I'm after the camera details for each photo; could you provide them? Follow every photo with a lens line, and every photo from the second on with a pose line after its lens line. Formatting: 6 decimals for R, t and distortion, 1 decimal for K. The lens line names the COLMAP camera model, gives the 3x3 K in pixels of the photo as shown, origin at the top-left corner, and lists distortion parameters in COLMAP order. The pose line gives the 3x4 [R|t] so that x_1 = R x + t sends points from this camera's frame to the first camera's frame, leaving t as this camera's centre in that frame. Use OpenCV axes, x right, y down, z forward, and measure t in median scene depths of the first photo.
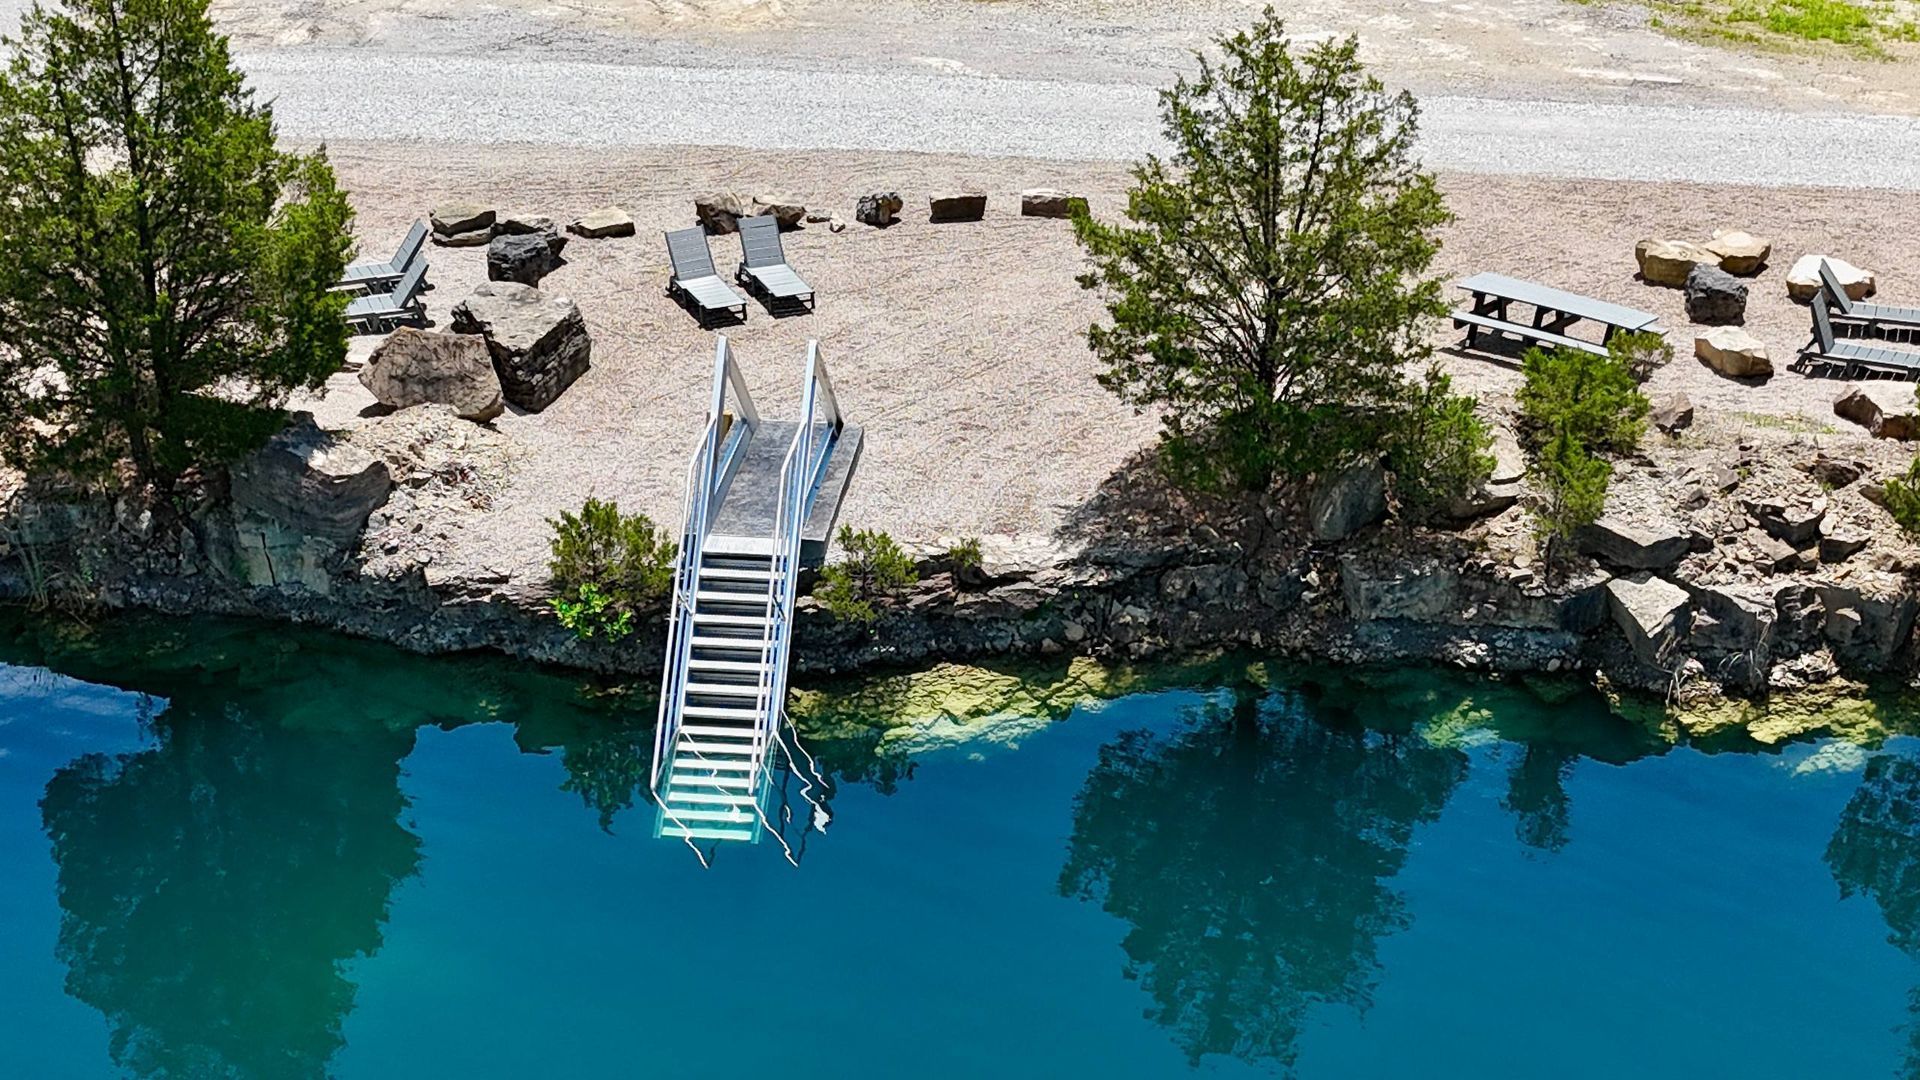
lens RADIAL K [[2605.0, 0, 960.0], [0, 2605.0, 540.0], [0, 0, 1]] dist [0.062935, -0.018460]
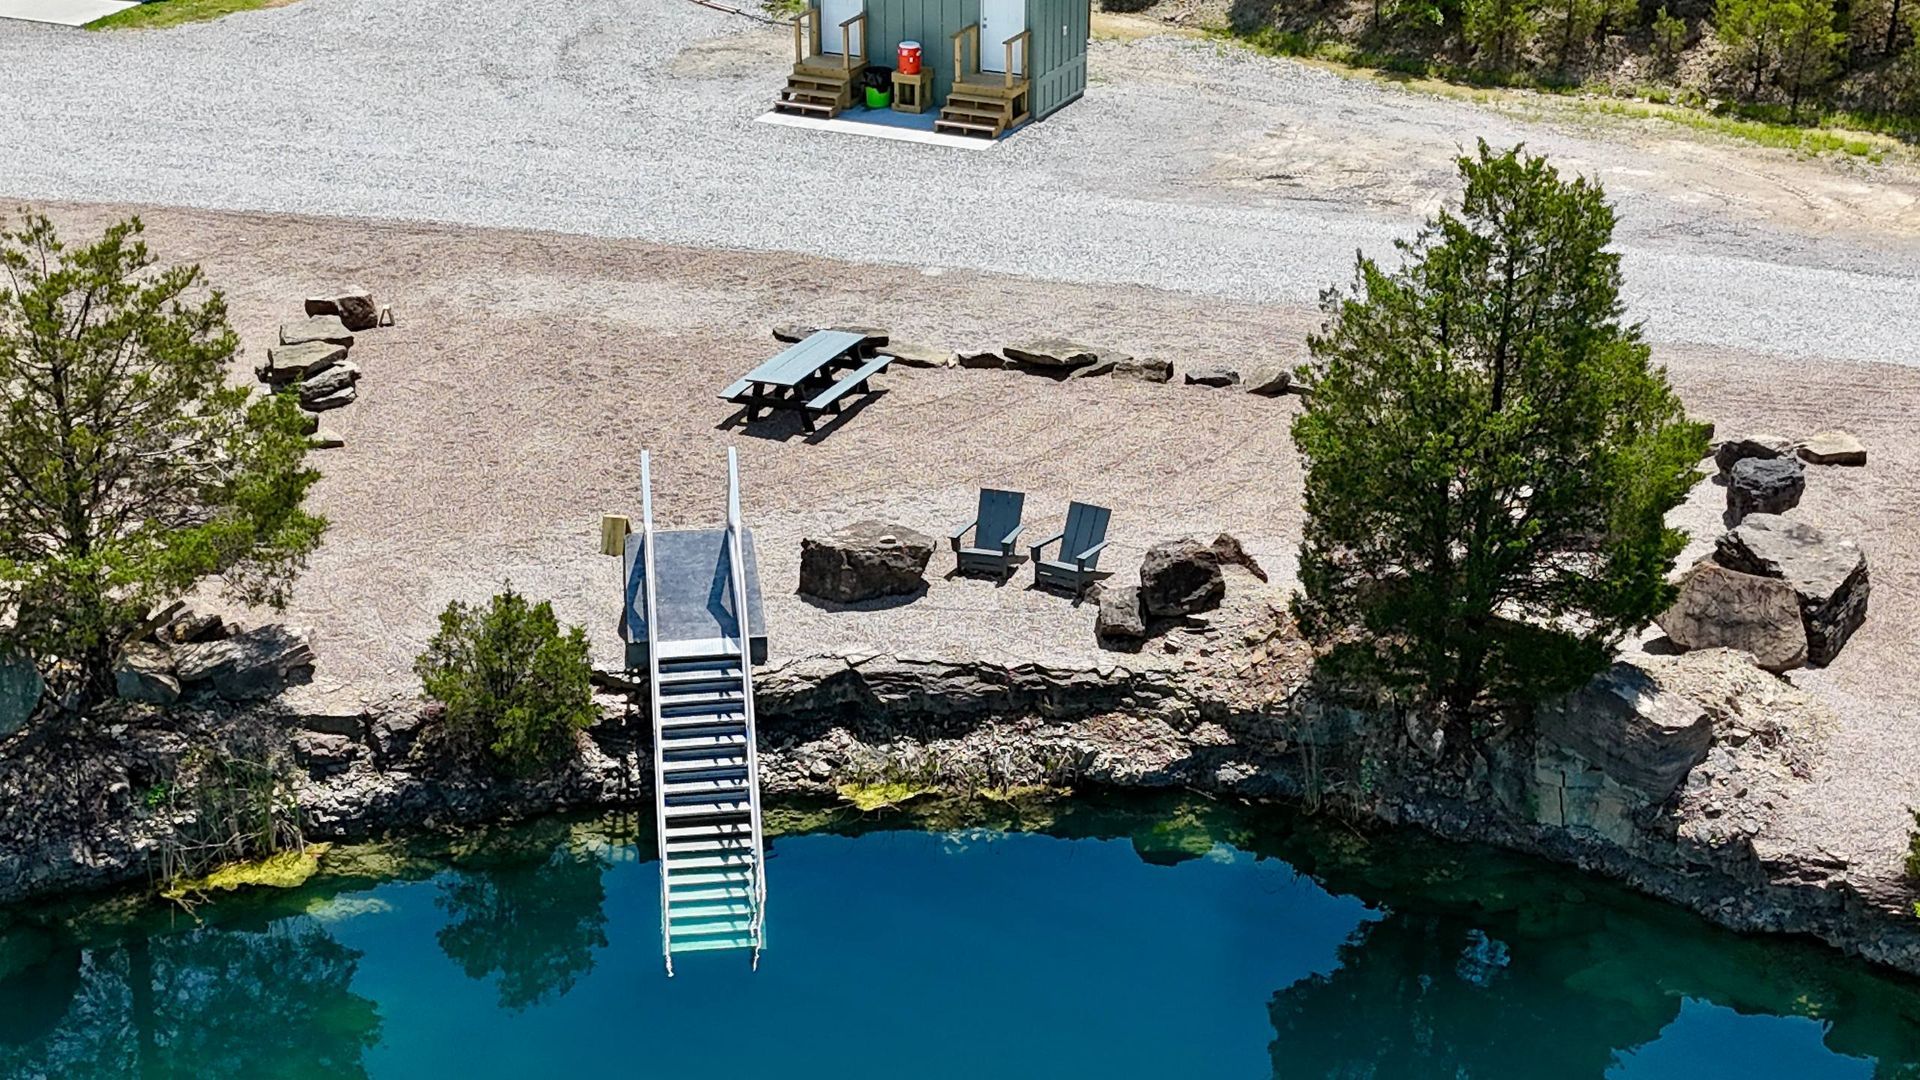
lens RADIAL K [[2605.0, 0, 960.0], [0, 2605.0, 540.0], [0, 0, 1]] dist [0.062935, -0.018460]
pose [[0.950867, 0.118847, -0.285881, -0.211378], [-0.131715, 0.990943, -0.026140, -0.031715], [0.280185, 0.062511, 0.957909, 0.029509]]
